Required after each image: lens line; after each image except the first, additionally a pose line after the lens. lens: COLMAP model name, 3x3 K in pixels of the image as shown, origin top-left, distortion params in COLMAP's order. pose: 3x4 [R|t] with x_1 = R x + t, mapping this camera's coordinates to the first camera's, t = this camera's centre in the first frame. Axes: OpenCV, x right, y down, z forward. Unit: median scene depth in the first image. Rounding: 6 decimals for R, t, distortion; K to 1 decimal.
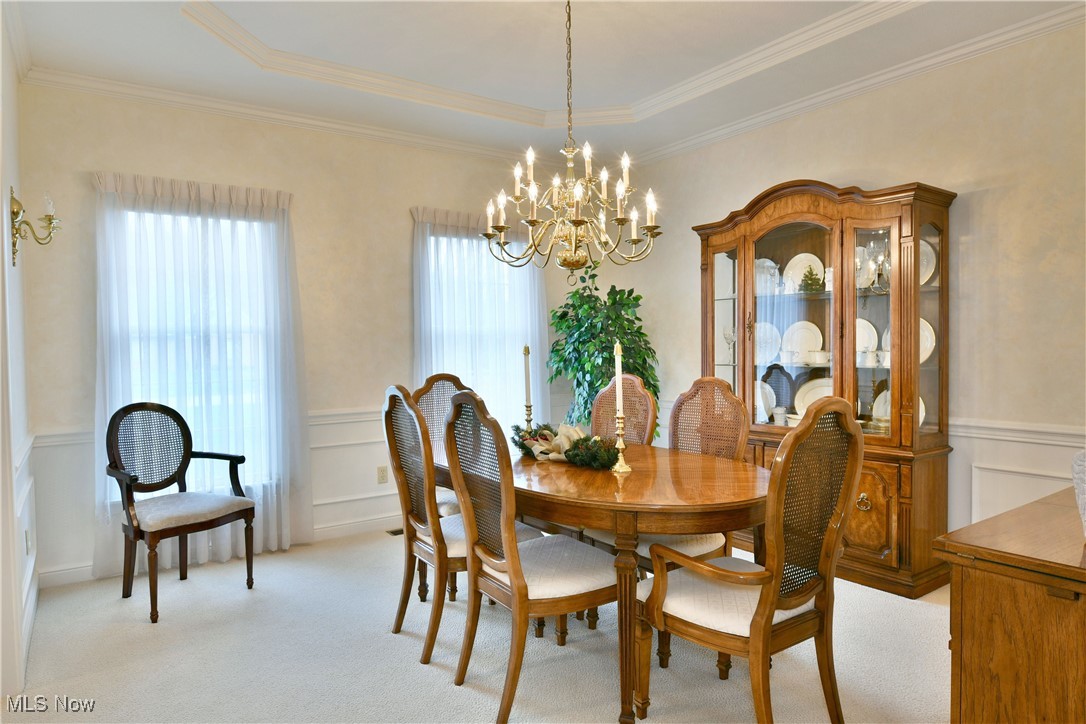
lens RADIAL K [[666.4, 0, 537.7], [0, 666.4, 361.3], [0, 0, 1]] dist [-0.010525, -0.002666]
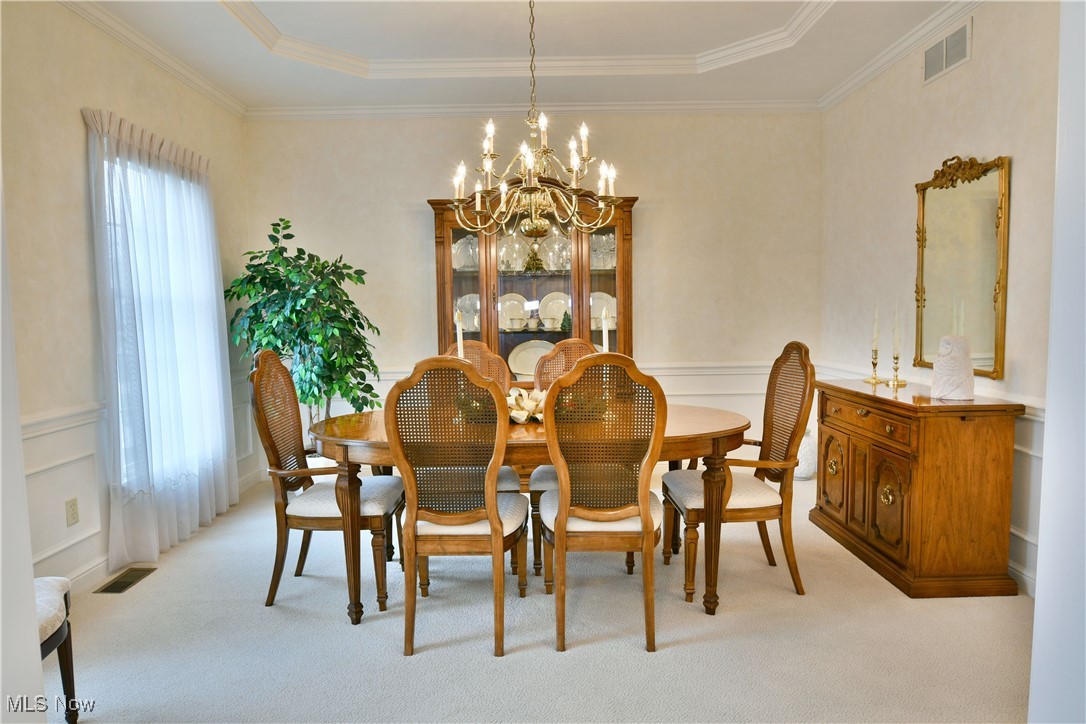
lens RADIAL K [[666.4, 0, 537.7], [0, 666.4, 361.3], [0, 0, 1]] dist [-0.010525, -0.002666]
pose [[0.560858, -0.055380, 0.826058, -0.507422], [0.026051, 0.998447, 0.049250, 0.002457], [-0.827502, -0.006103, 0.561429, 0.257415]]
